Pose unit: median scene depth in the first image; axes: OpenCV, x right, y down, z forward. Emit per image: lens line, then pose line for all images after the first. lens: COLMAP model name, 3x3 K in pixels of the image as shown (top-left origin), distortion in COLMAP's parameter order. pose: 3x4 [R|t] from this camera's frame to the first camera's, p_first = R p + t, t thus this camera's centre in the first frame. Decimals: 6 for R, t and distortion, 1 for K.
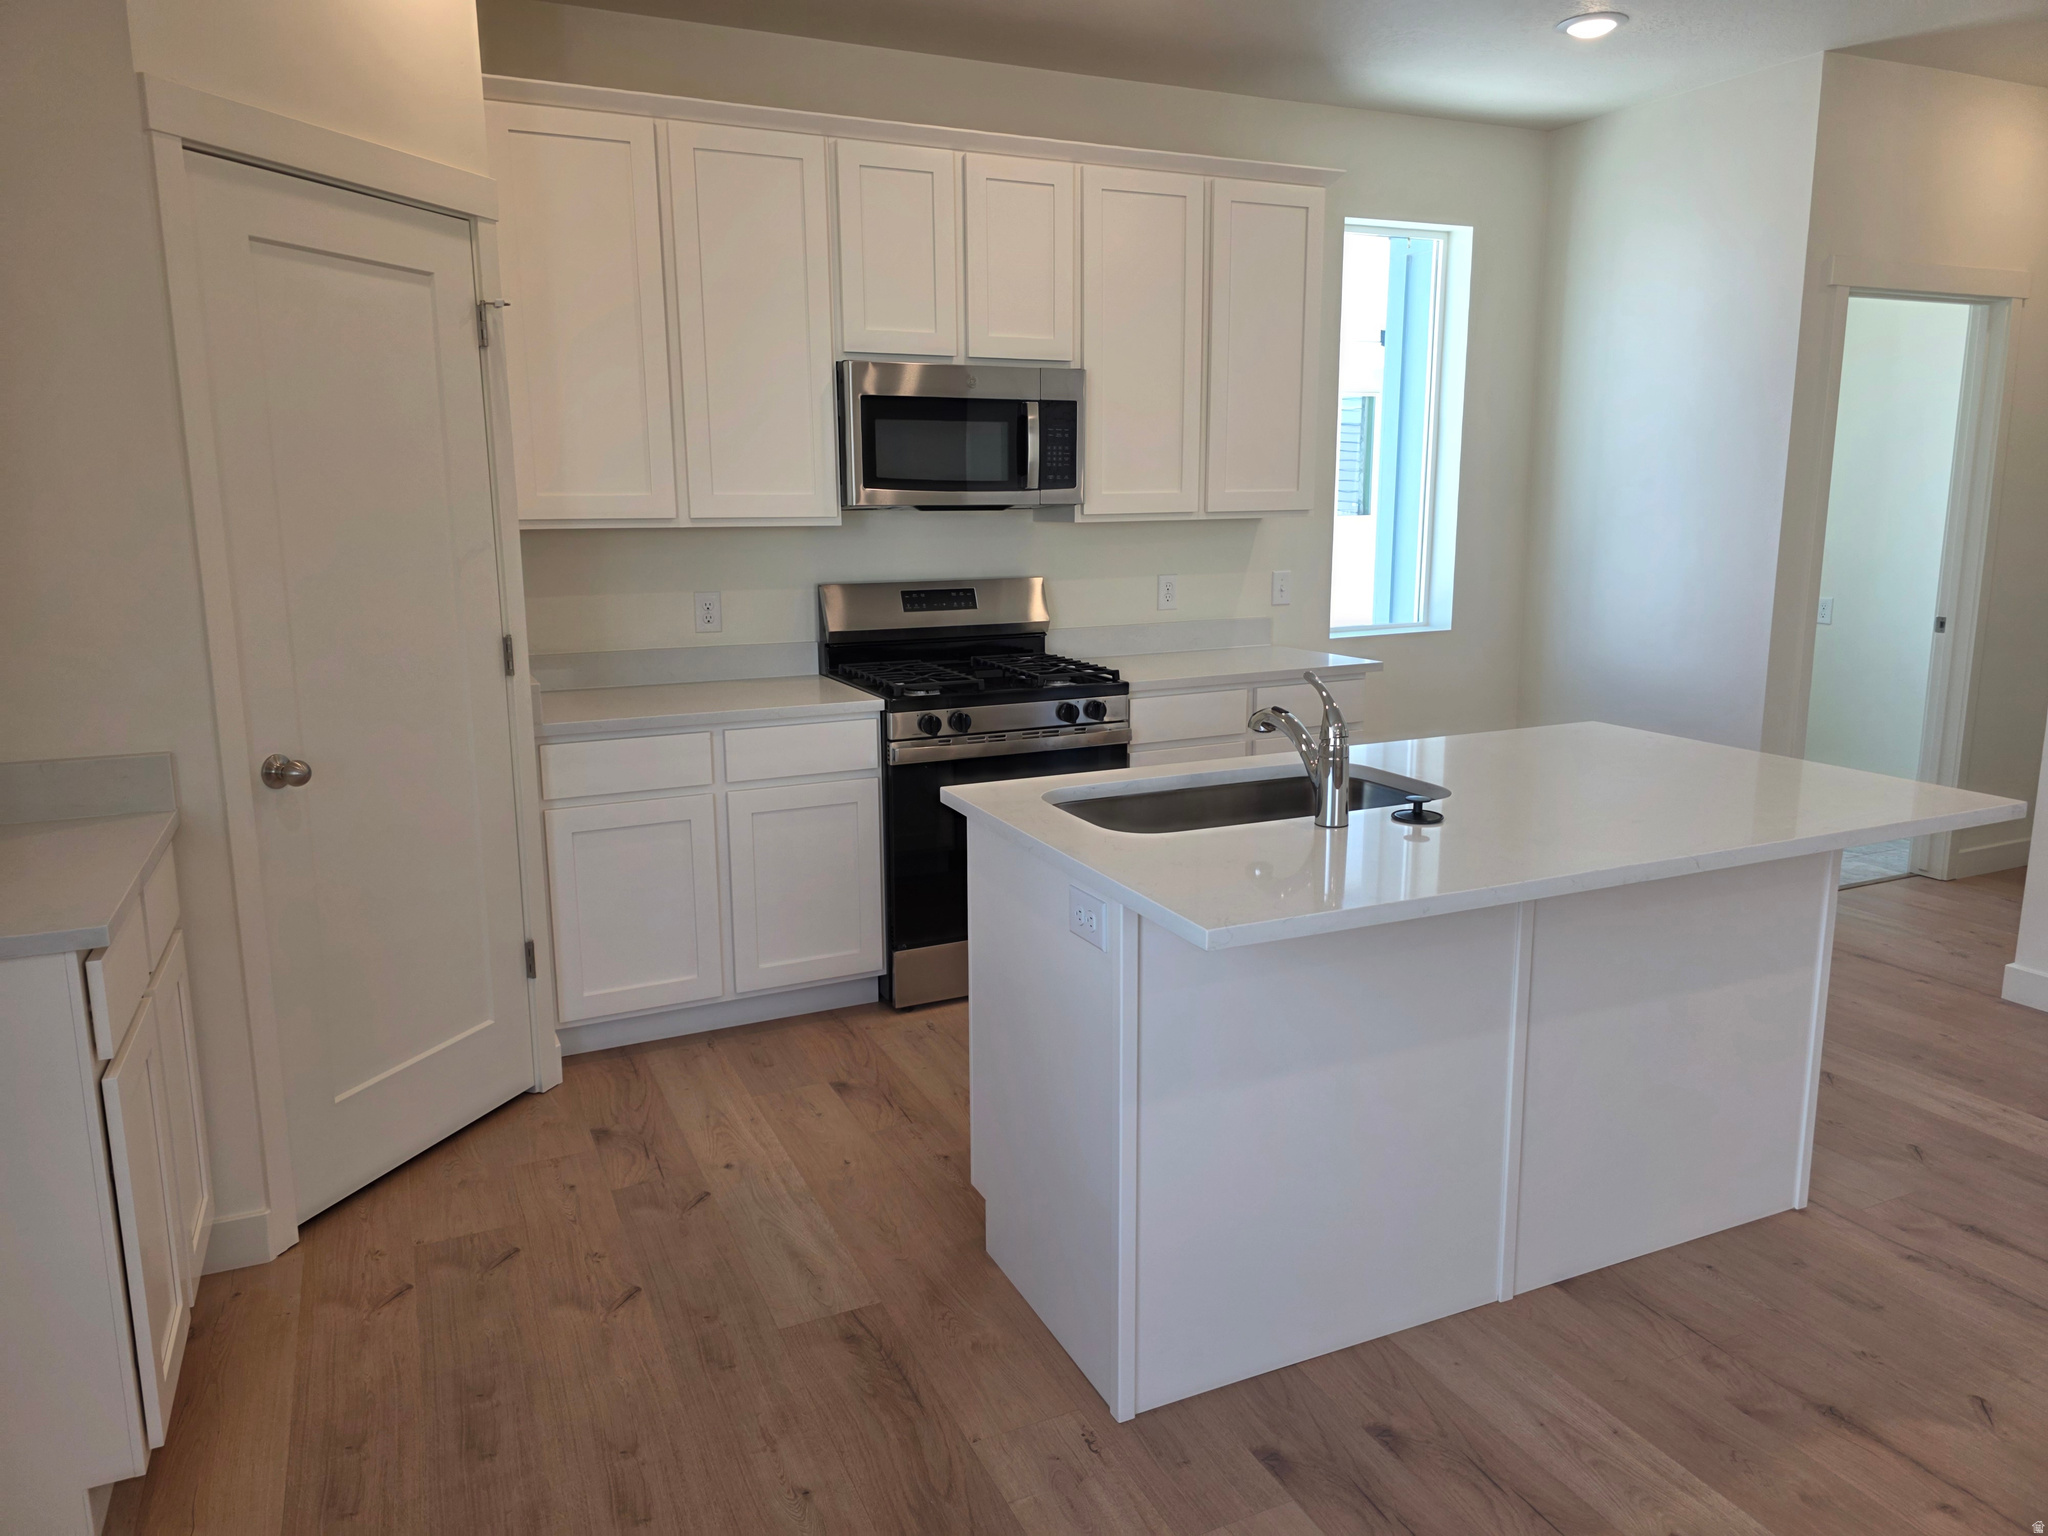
lens RADIAL K [[1387.2, 0, 1022.4], [0, 1387.2, 763.3], [0, 0, 1]] dist [0.052802, 0.000284]
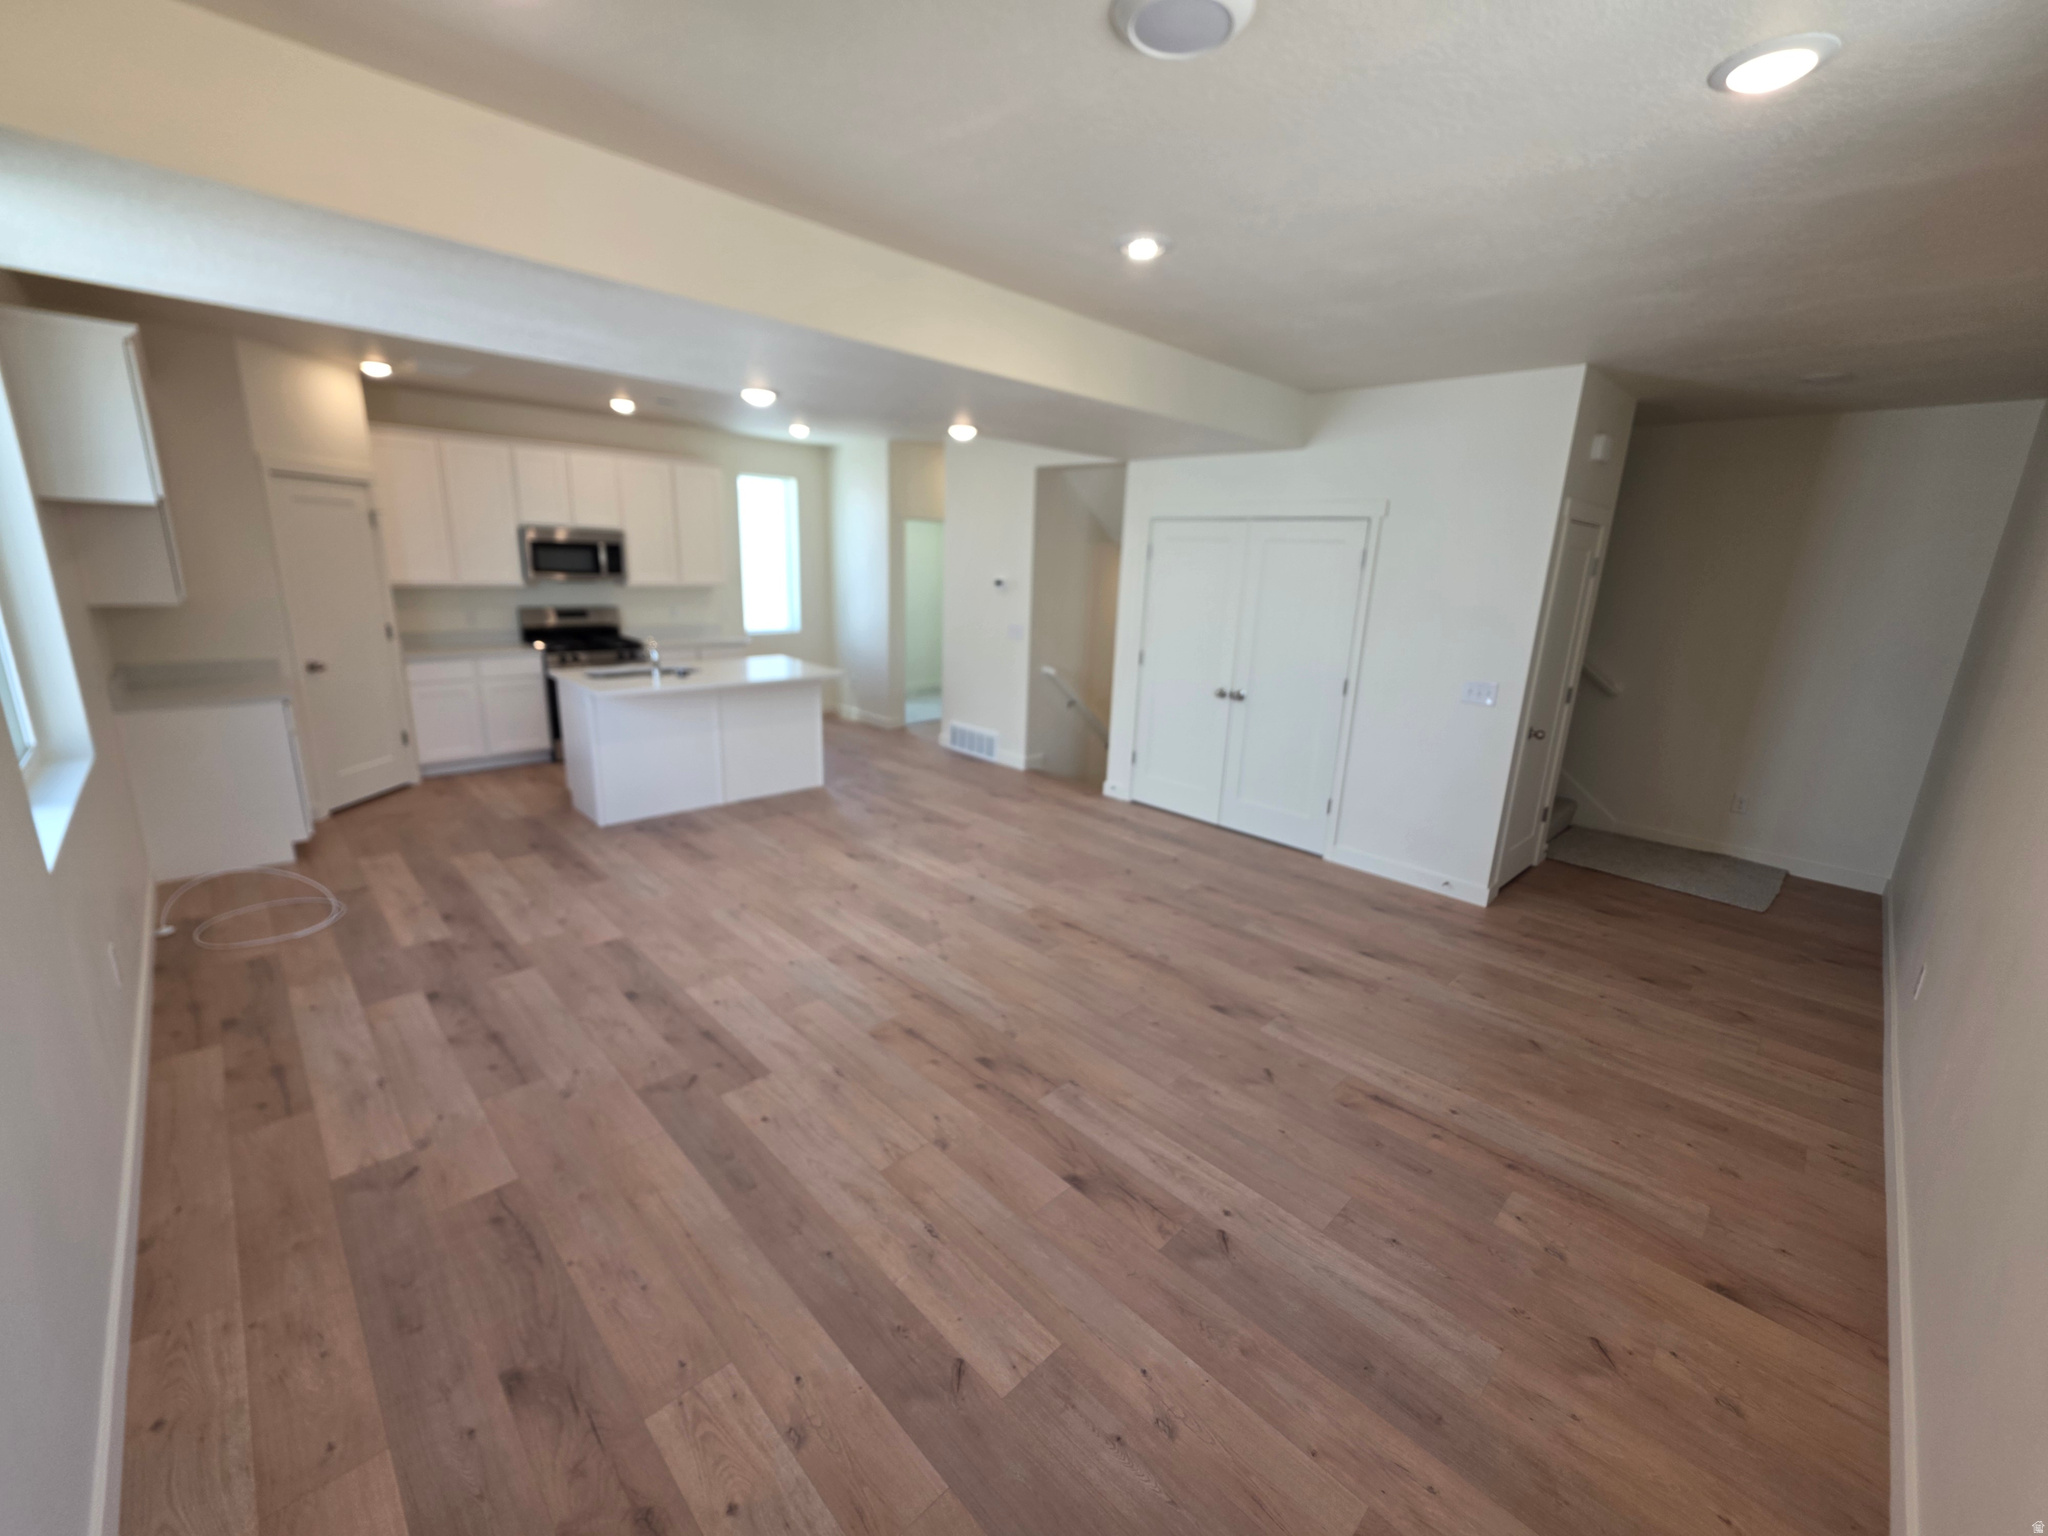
lens RADIAL K [[822.5, 0, 1028.9], [0, 822.5, 770.2], [0, 0, 1]] dist [0.002636, 0.000106]
pose [[0.939804, -0.041680, 0.339163, 0.257648], [0.018350, 0.997257, 0.071706, 0.099038], [-0.341222, -0.061166, 0.937991, -0.961499]]
